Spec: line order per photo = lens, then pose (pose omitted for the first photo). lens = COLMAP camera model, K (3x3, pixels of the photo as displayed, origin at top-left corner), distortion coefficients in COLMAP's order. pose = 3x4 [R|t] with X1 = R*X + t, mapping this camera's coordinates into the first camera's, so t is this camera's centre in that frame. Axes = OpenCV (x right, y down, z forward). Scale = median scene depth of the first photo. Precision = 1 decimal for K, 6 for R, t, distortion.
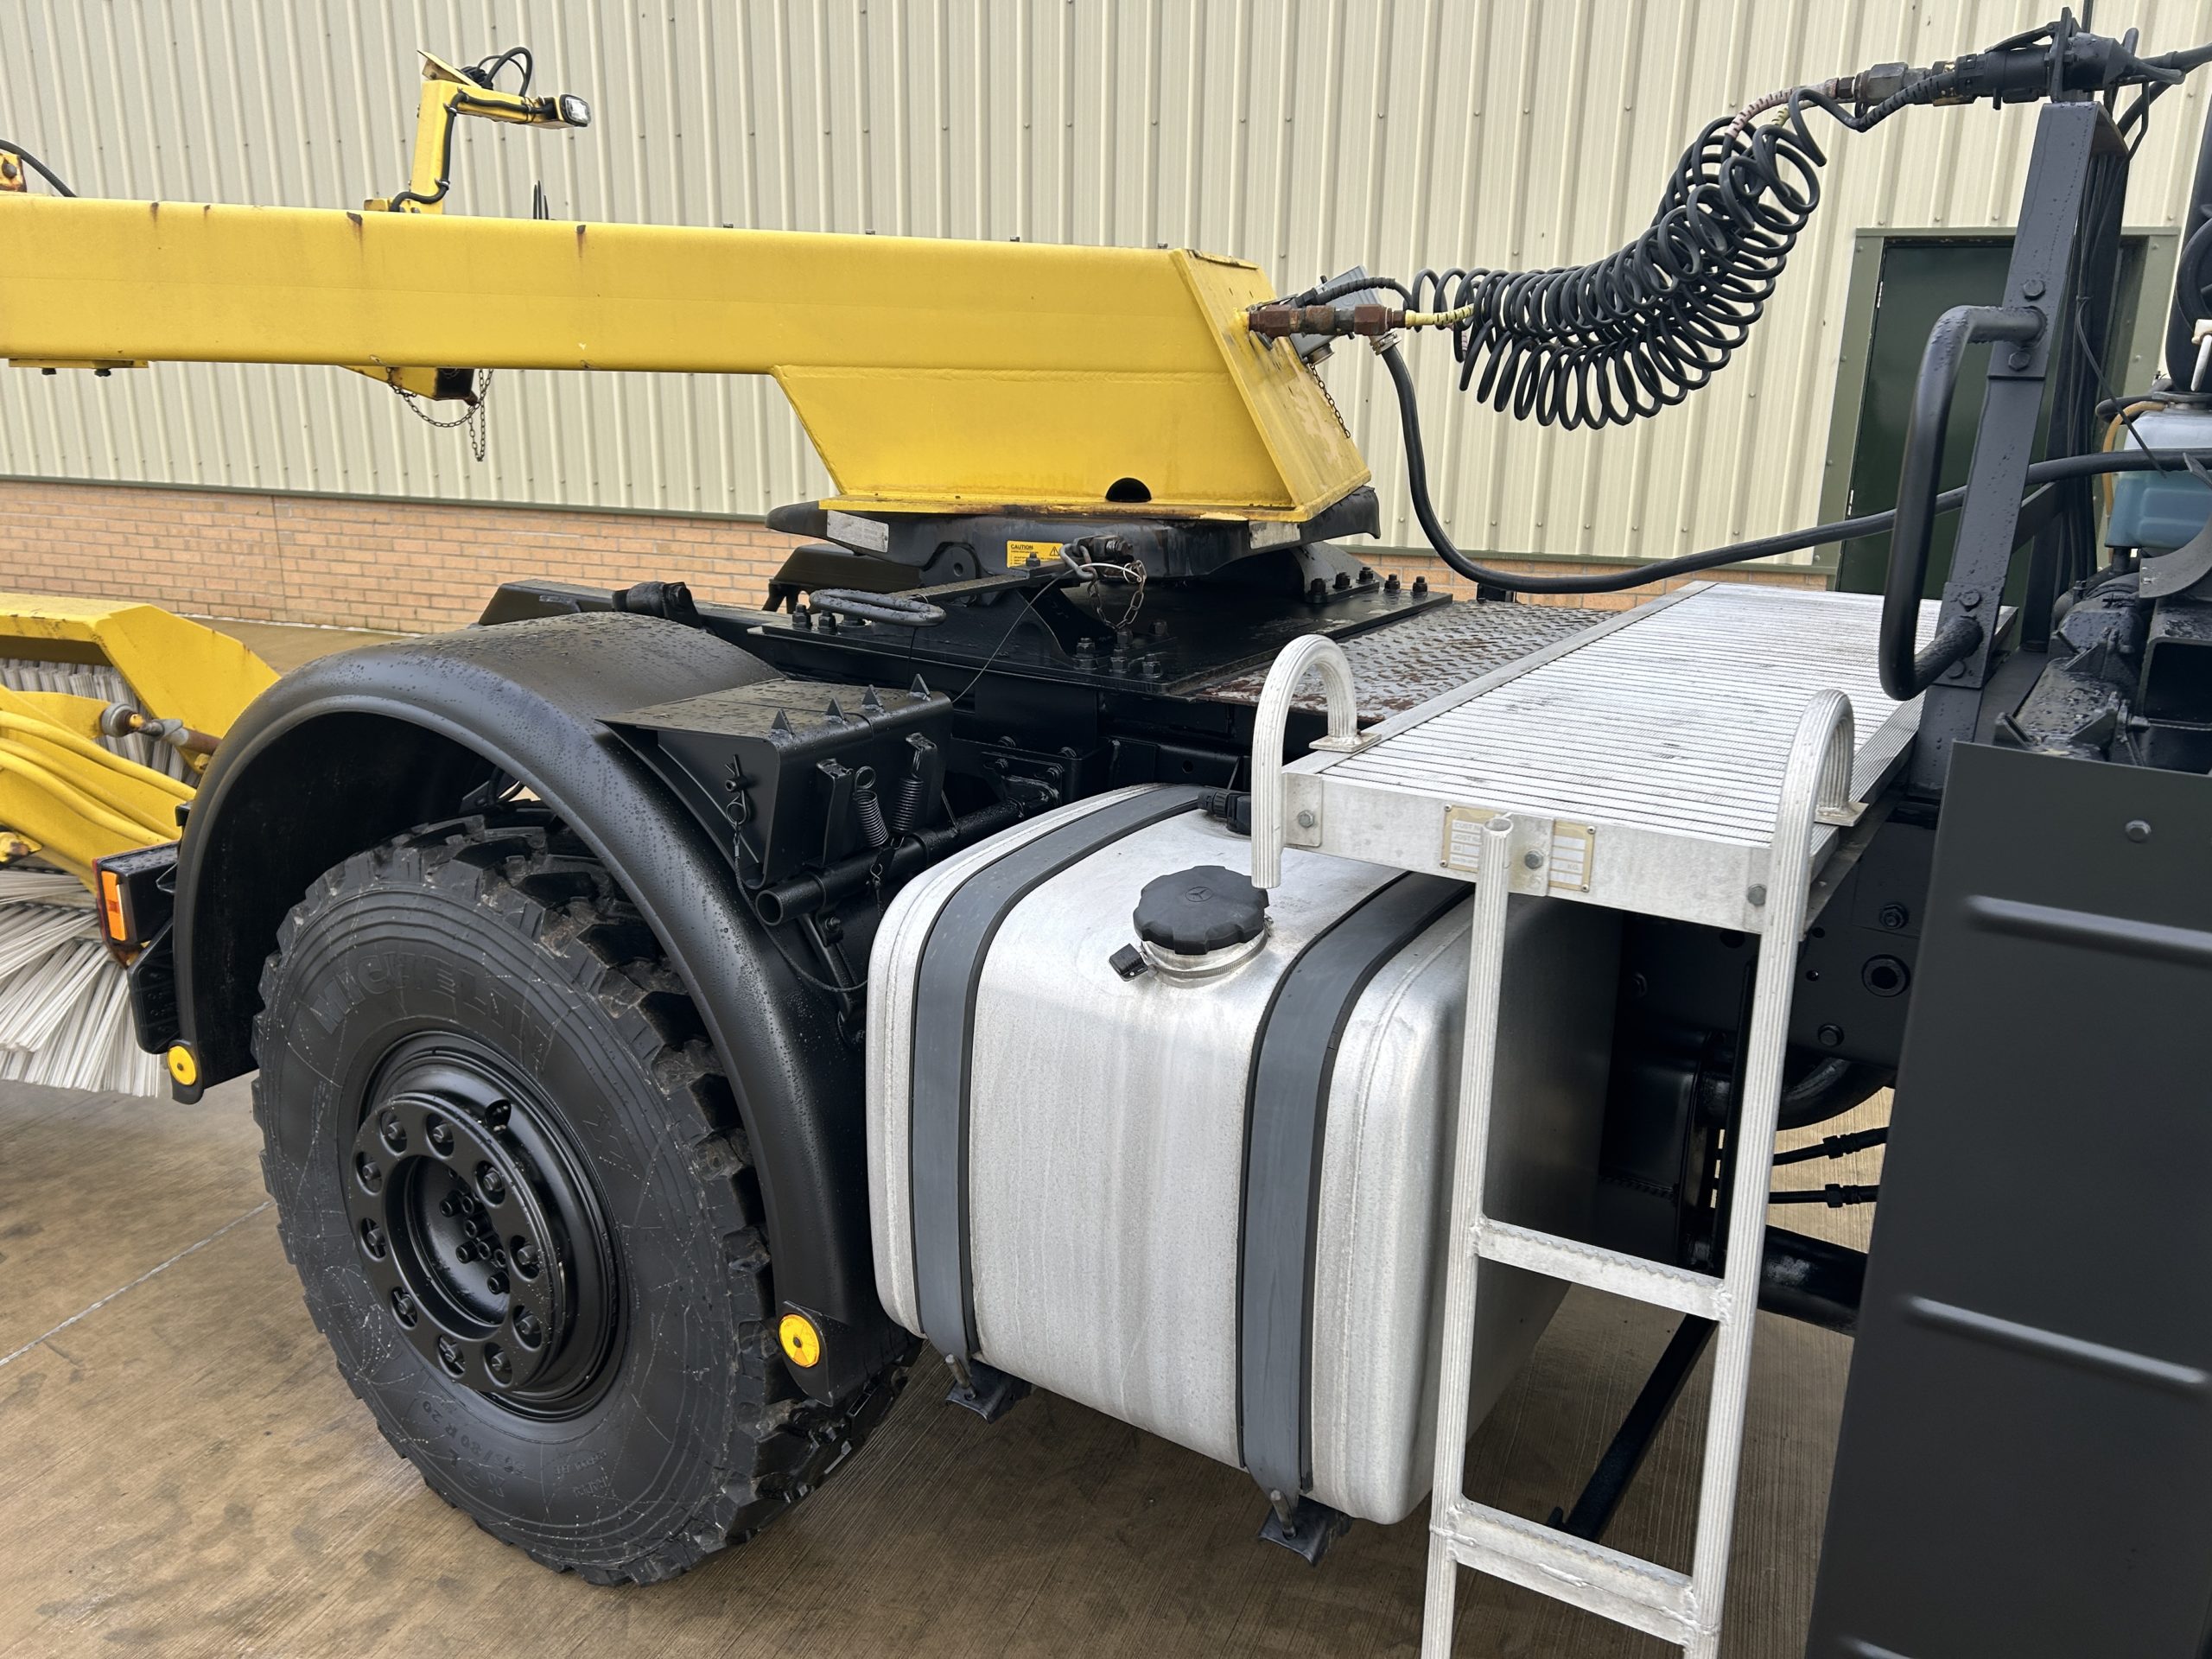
lens RADIAL K [[1674.2, 0, 1106.0], [0, 1674.2, 829.5], [0, 0, 1]] dist [0.019471, -0.000204]
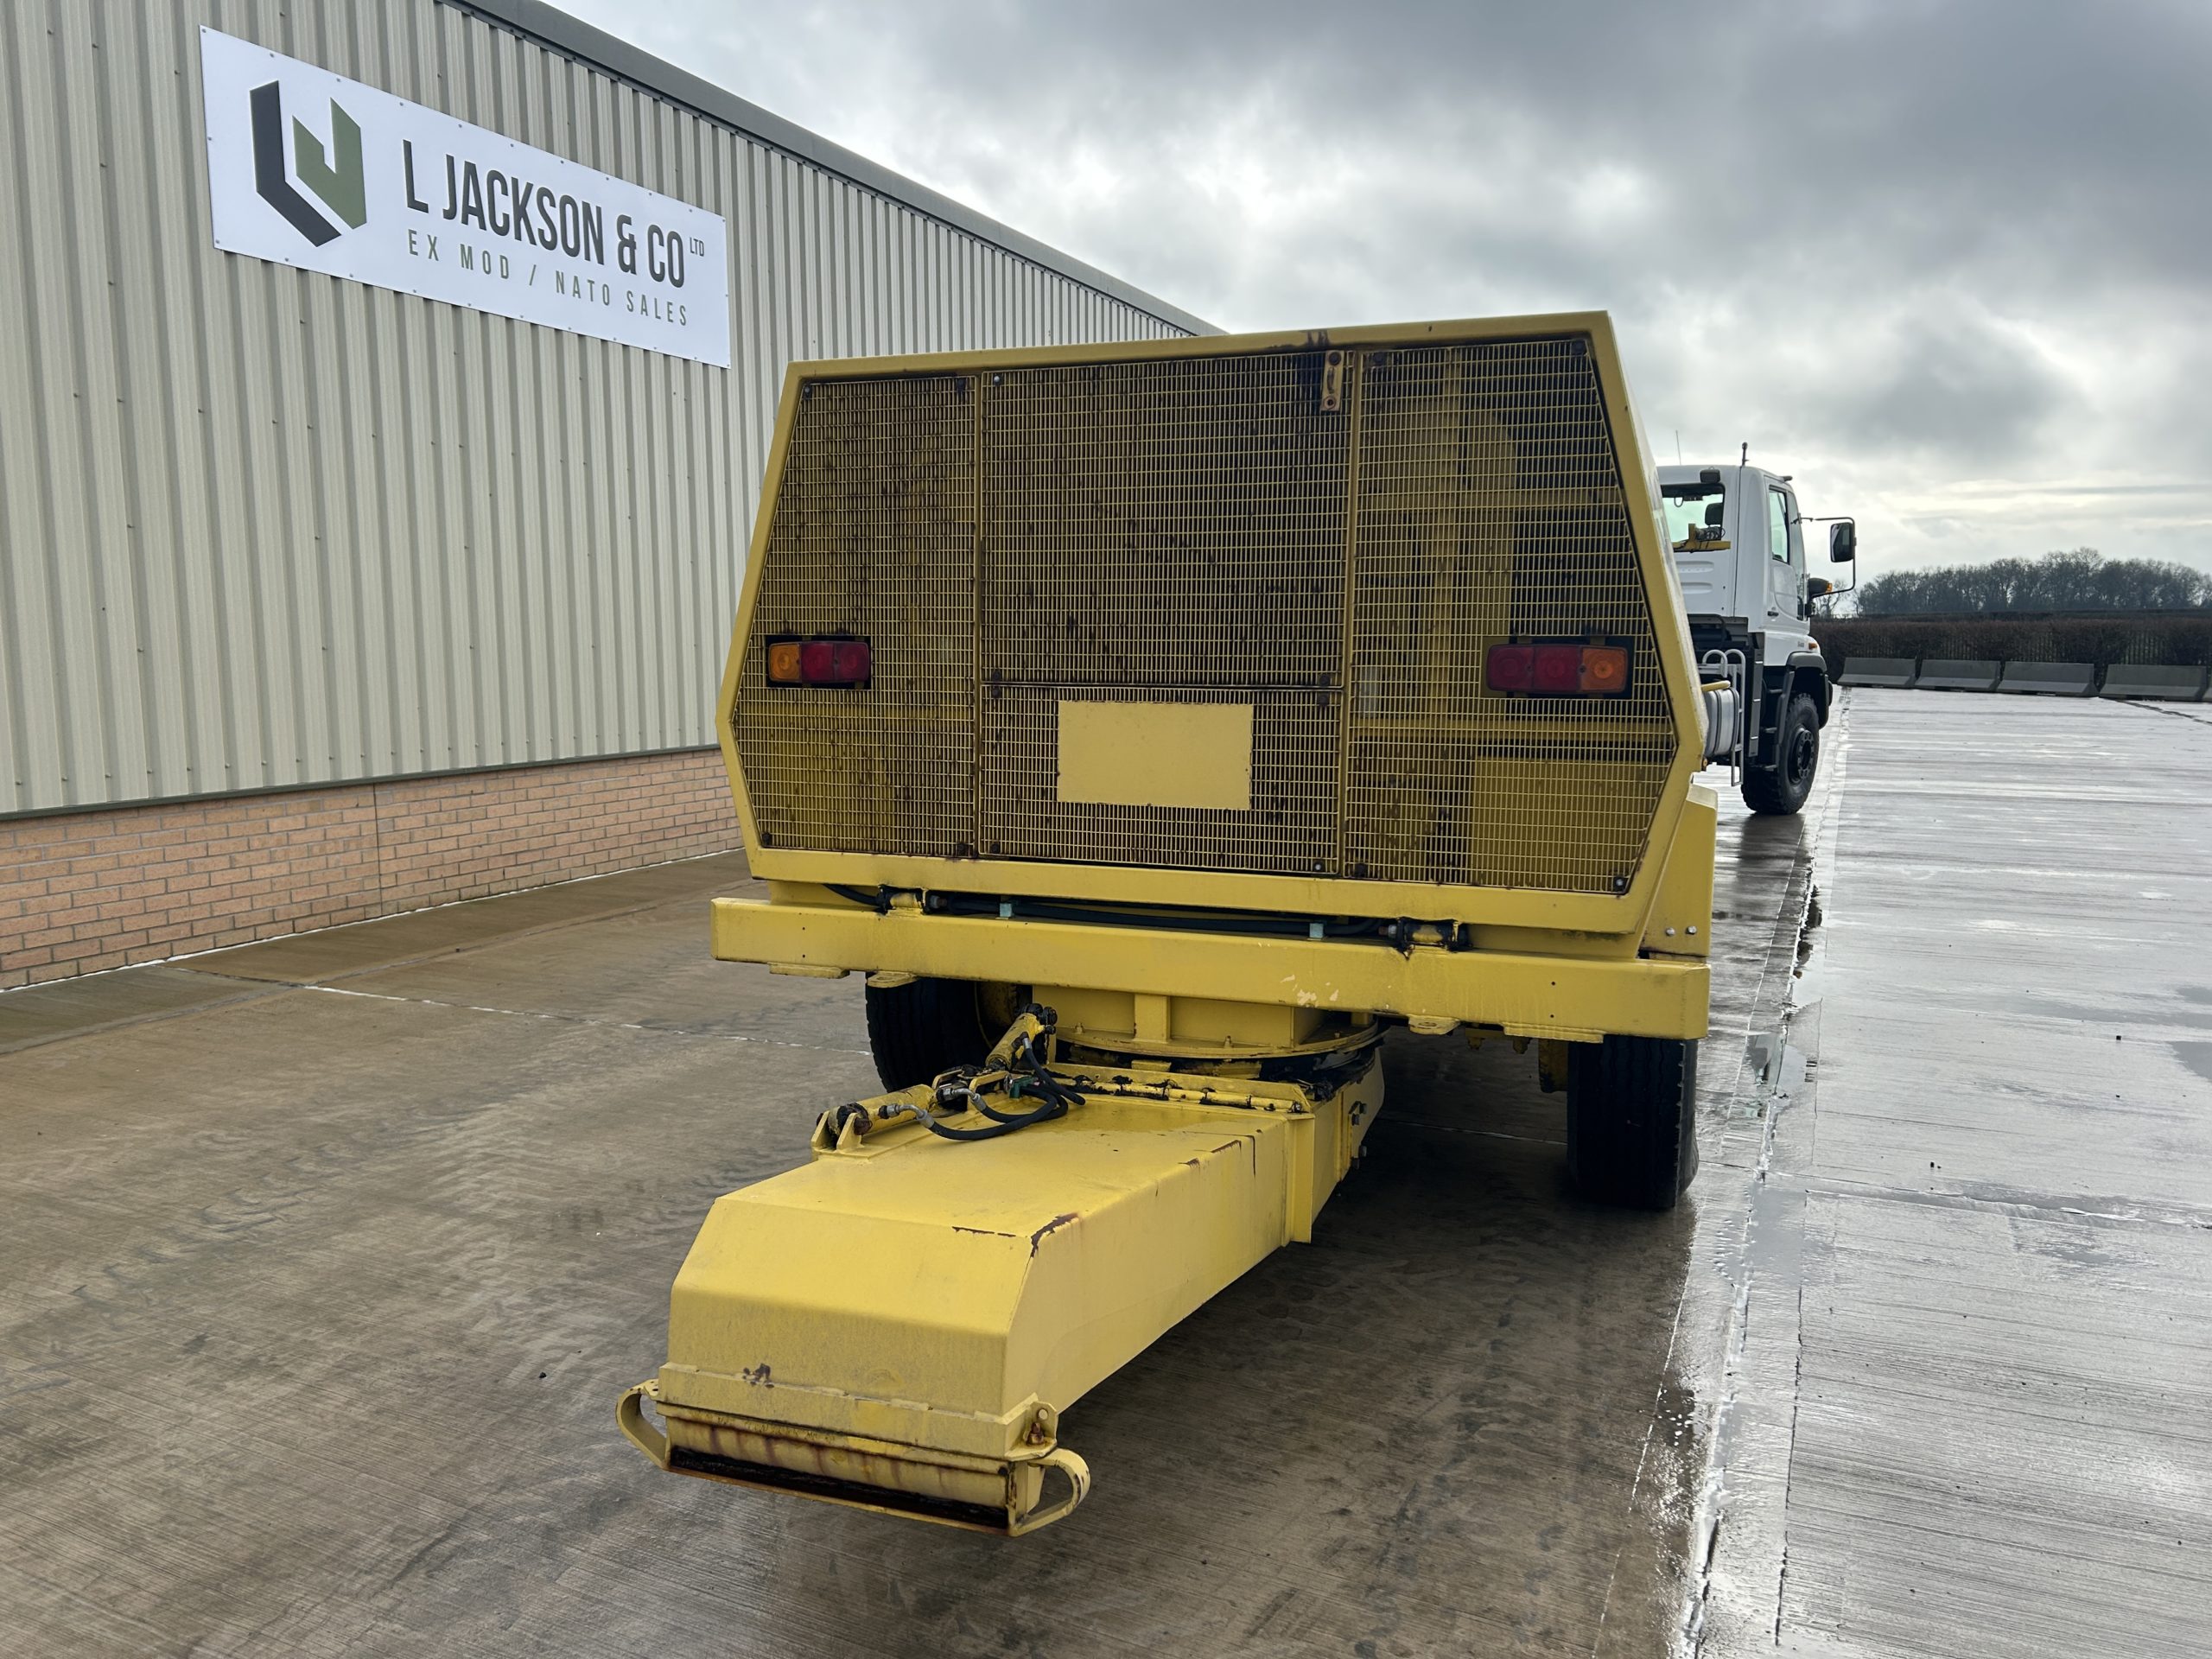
lens RADIAL K [[1674.2, 0, 1106.0], [0, 1674.2, 829.5], [0, 0, 1]] dist [0.019471, -0.000204]
pose [[0.093381, -0.133302, 0.986666, -1.395055], [0.275518, 0.955756, 0.103050, -0.157943], [-0.956750, 0.262222, 0.125976, 0.493828]]
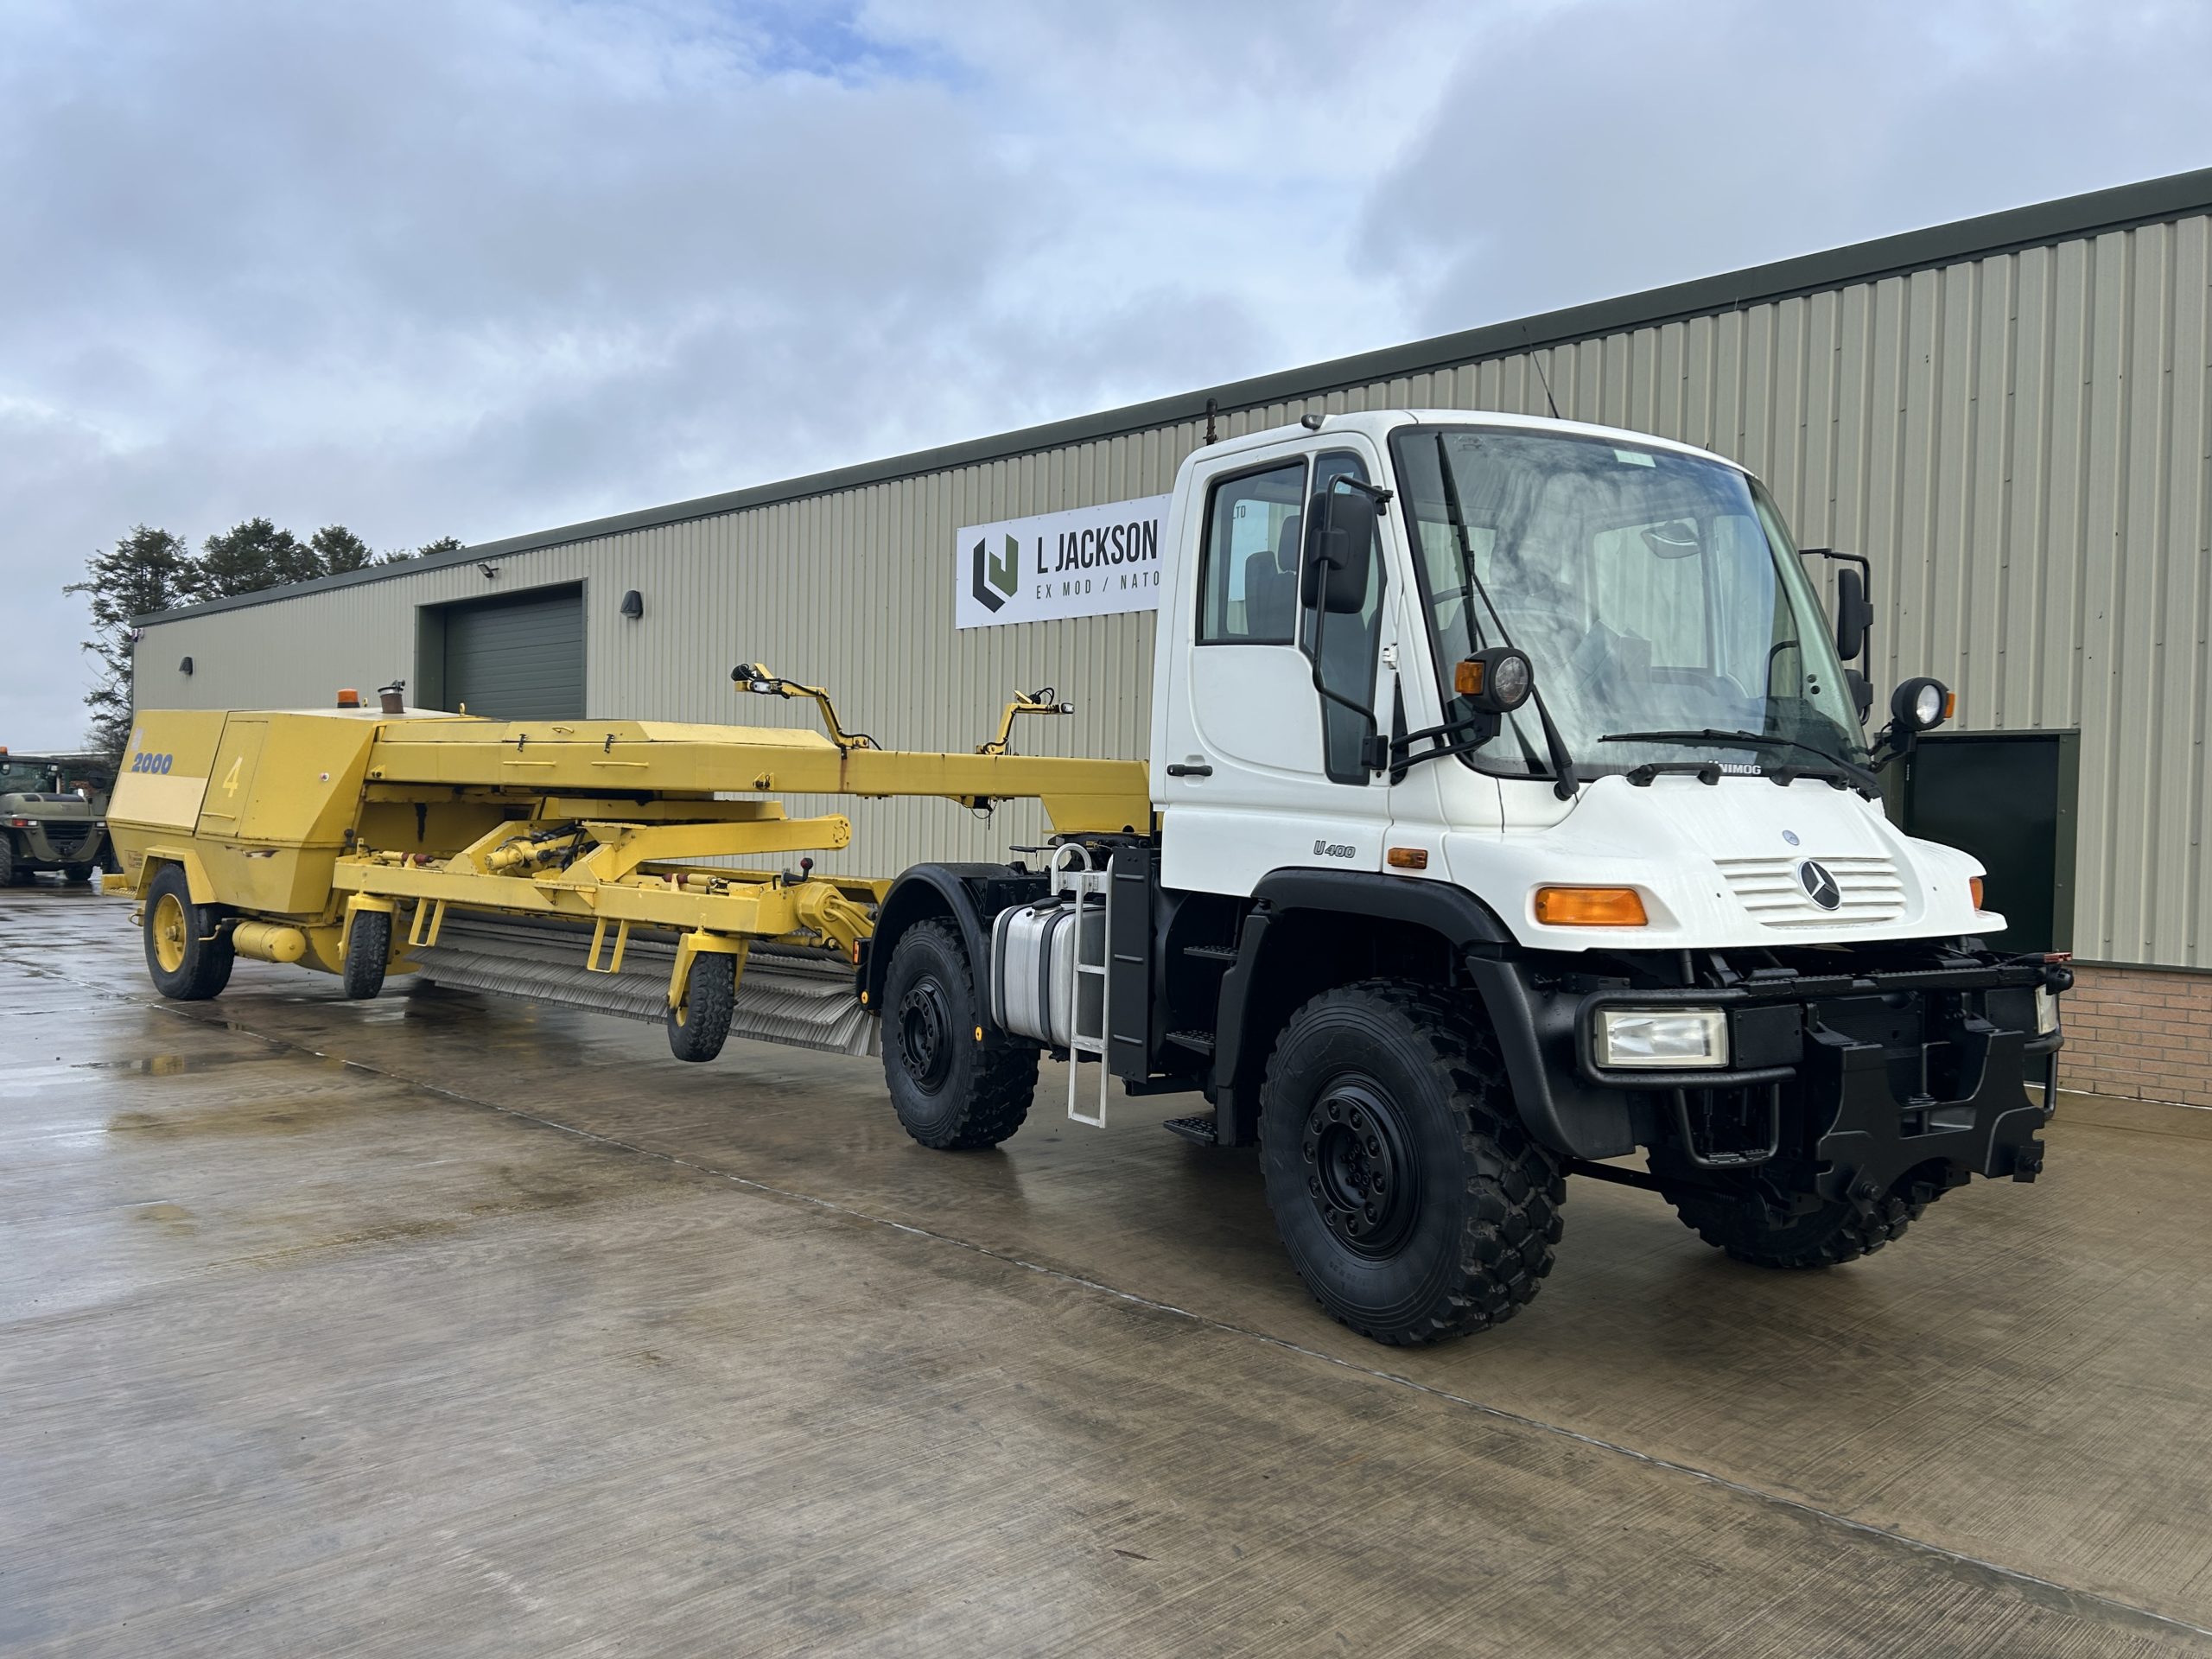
lens RADIAL K [[1656.7, 0, 1155.2], [0, 1656.7, 883.1], [0, 0, 1]] dist [0.004604, -0.005095]
pose [[0.907959, 0.017365, -0.418700, 0.337380], [-0.119733, 0.968241, -0.219486, 0.144414], [0.401591, 0.249416, 0.881202, -0.431706]]
